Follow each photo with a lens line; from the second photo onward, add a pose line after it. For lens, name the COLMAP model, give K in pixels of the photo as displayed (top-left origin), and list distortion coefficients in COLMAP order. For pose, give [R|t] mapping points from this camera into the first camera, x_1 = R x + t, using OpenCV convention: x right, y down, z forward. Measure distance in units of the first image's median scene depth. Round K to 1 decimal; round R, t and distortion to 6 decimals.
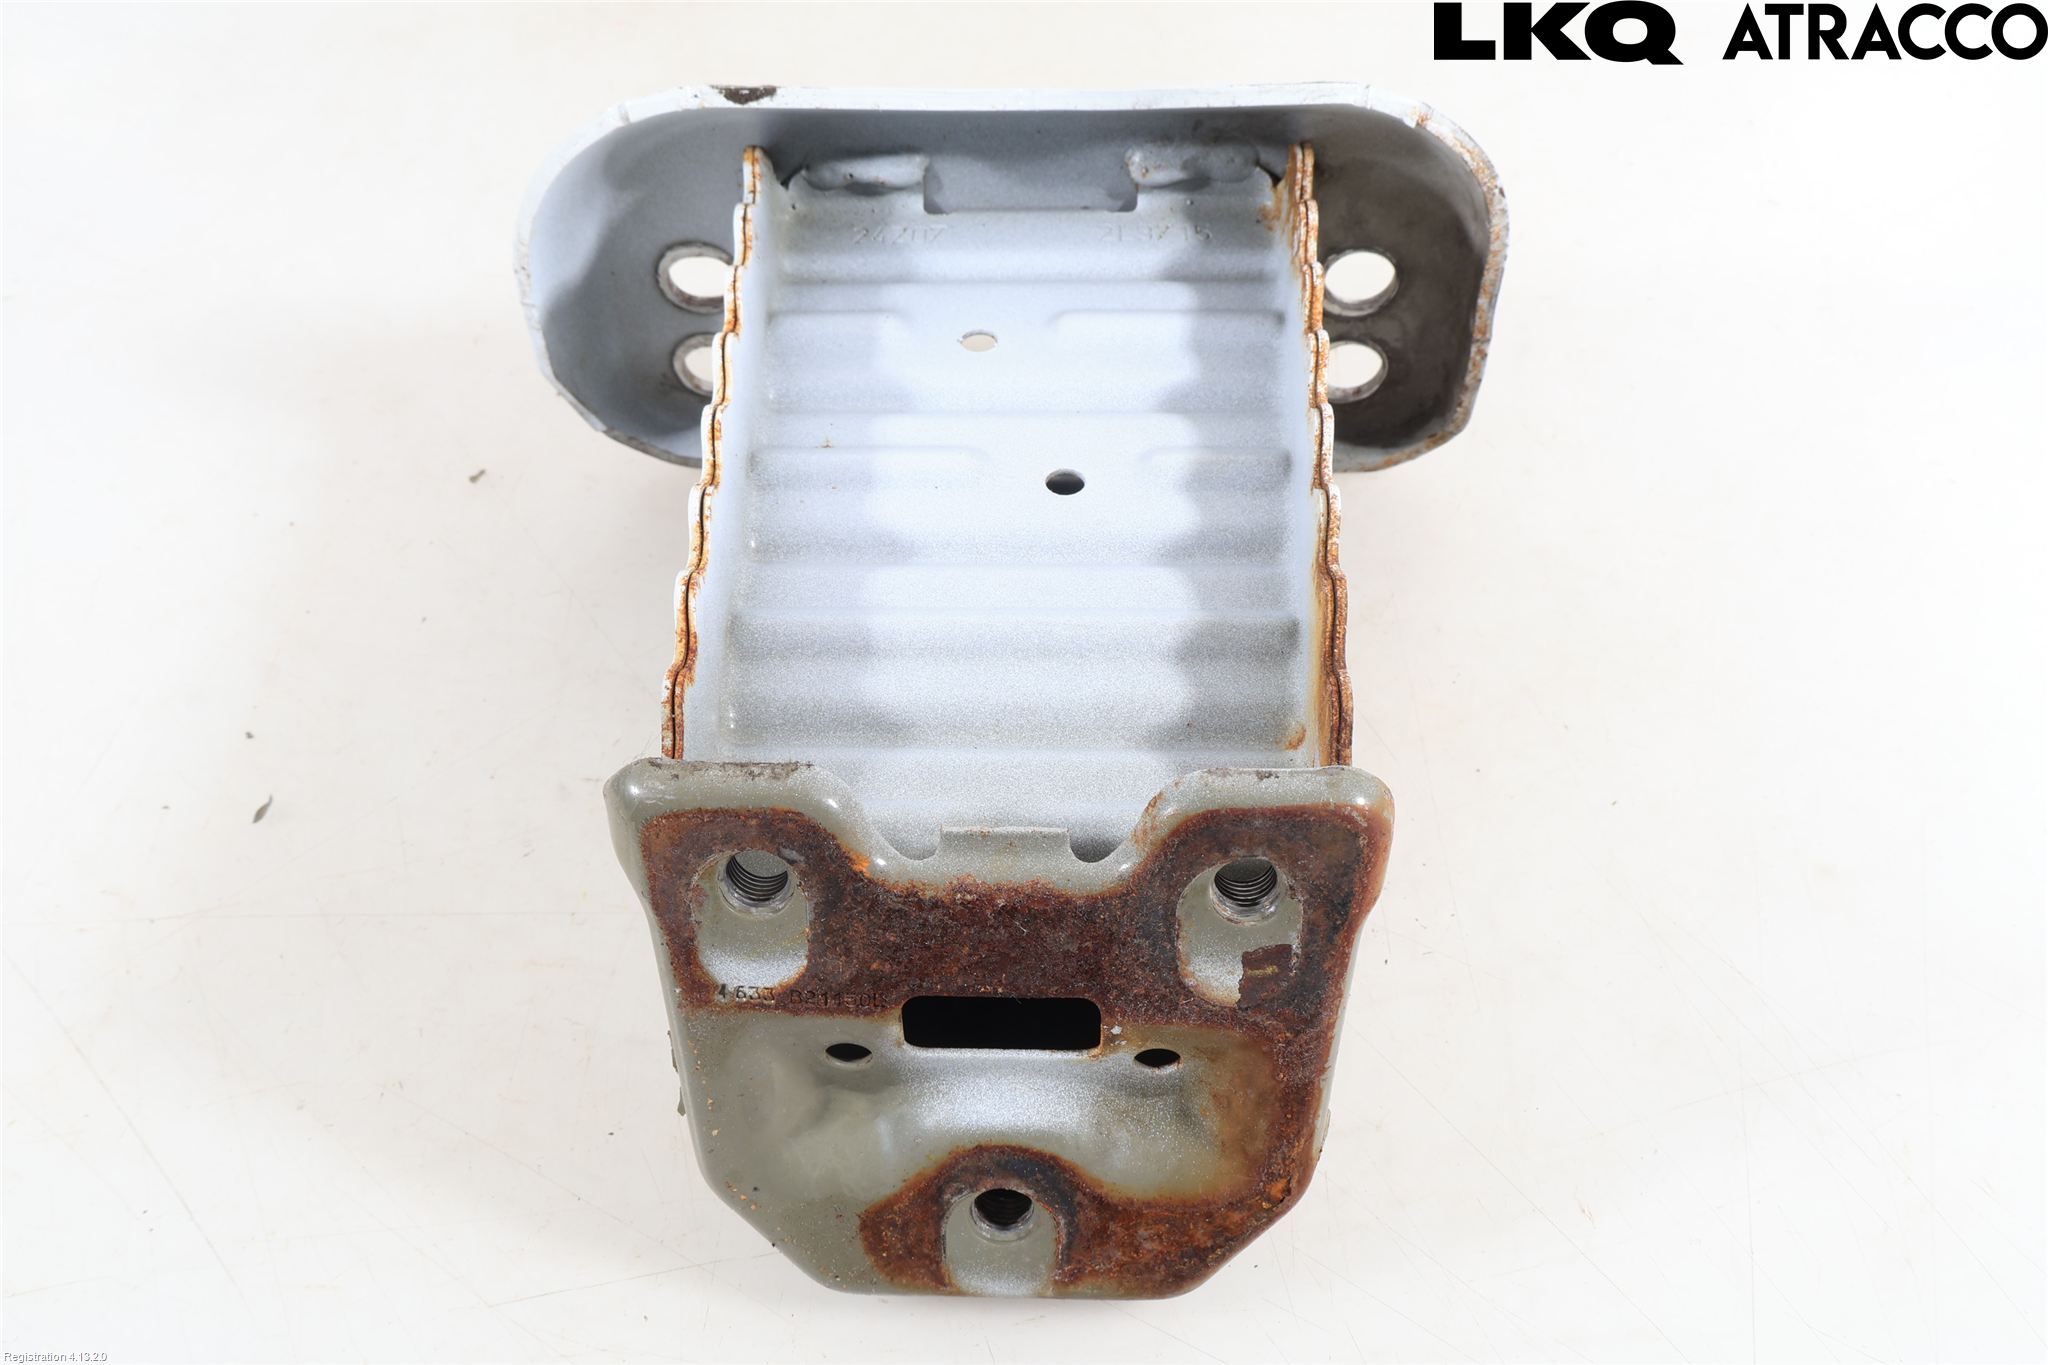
lens RADIAL K [[2072.6, 0, 1013.4], [0, 2072.6, 683.2], [0, 0, 1]] dist [-0.001905, 0.000000]
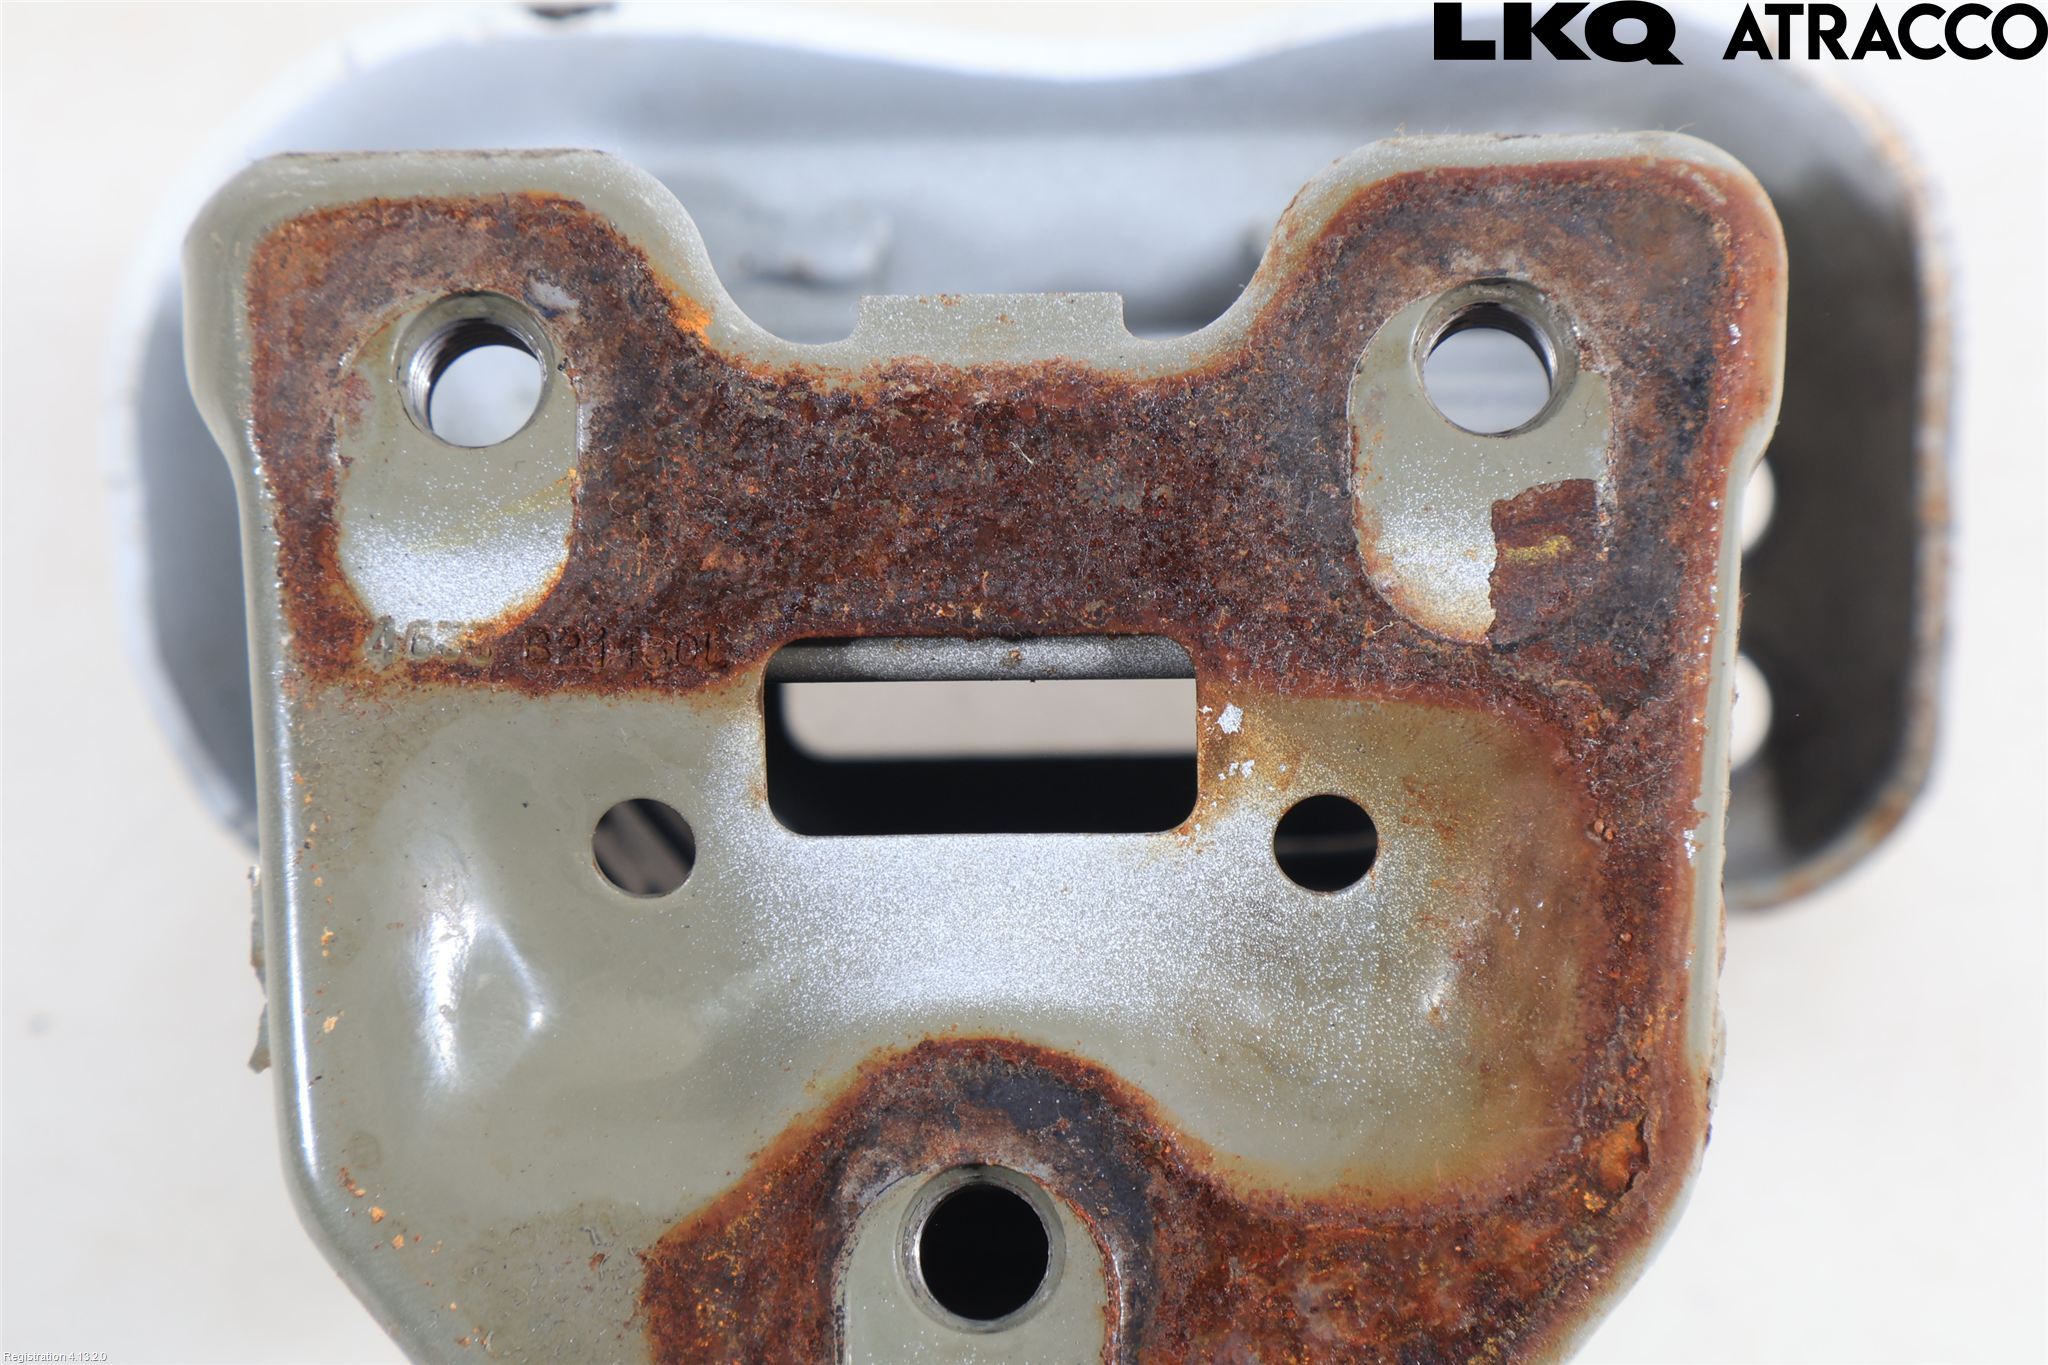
lens RADIAL K [[4174.7, 0, 1029.9], [0, 4174.7, 682.5], [0, 0, 1]] dist [0.011261, 0.000000]
pose [[0.999872, -0.000548, -0.015964, 0.020359], [-0.008809, 0.814780, -0.579703, 0.703095], [0.013325, 0.579770, 0.814671, 0.244710]]
